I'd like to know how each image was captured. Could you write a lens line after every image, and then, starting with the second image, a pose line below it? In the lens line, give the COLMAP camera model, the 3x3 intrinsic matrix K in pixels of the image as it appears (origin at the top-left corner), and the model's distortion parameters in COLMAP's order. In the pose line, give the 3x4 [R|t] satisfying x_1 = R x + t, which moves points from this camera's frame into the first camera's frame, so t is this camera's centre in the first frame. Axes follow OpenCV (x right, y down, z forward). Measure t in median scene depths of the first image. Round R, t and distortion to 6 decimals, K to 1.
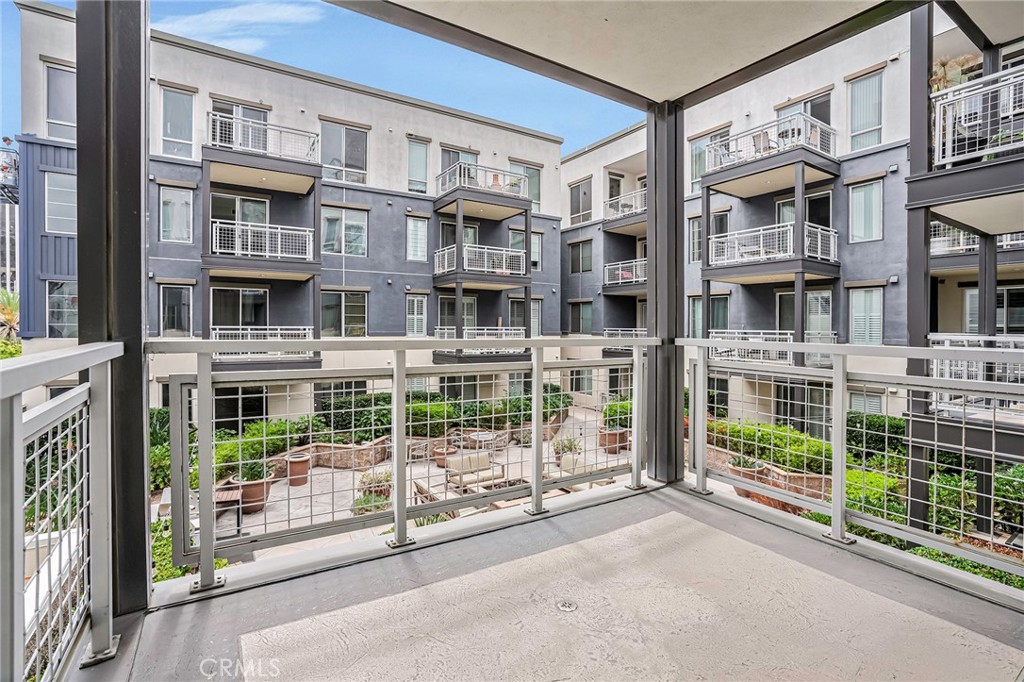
lens RADIAL K [[459.7, 0, 475.7], [0, 459.7, 345.7], [0, 0, 1]] dist [-0.028970, -0.000136]
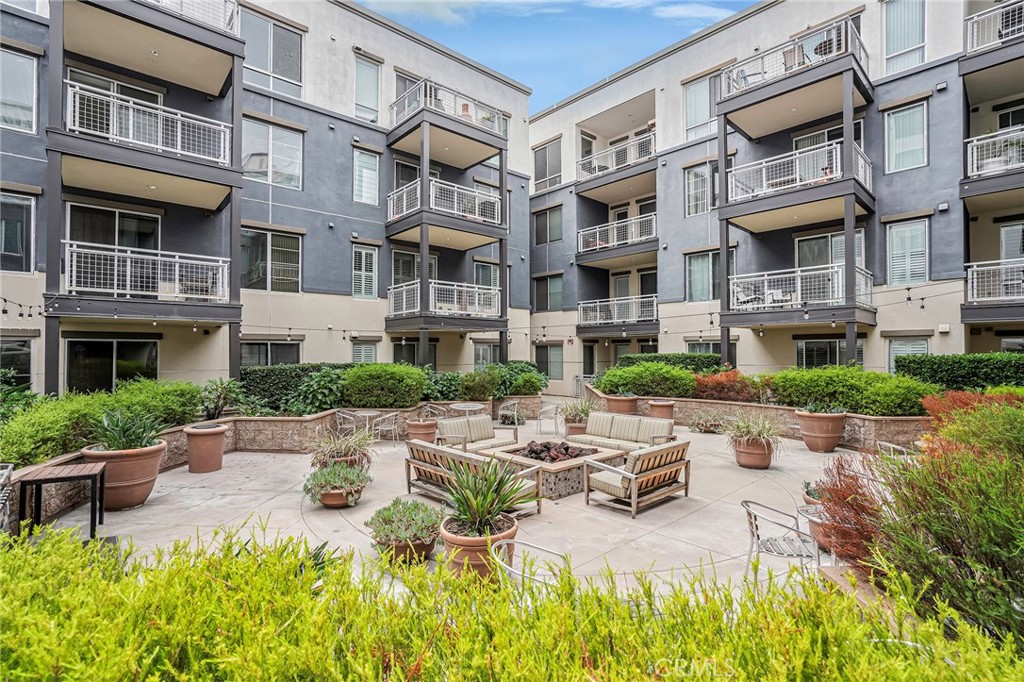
lens RADIAL K [[482.7, 0, 505.3], [0, 482.7, 346.3], [0, 0, 1]] dist [-0.038174, 0.010767]
pose [[0.977097, 0.005355, 0.212727, -0.083691], [-0.001496, 0.999831, -0.018297, 0.097595], [-0.212789, 0.017559, 0.976940, 0.170789]]
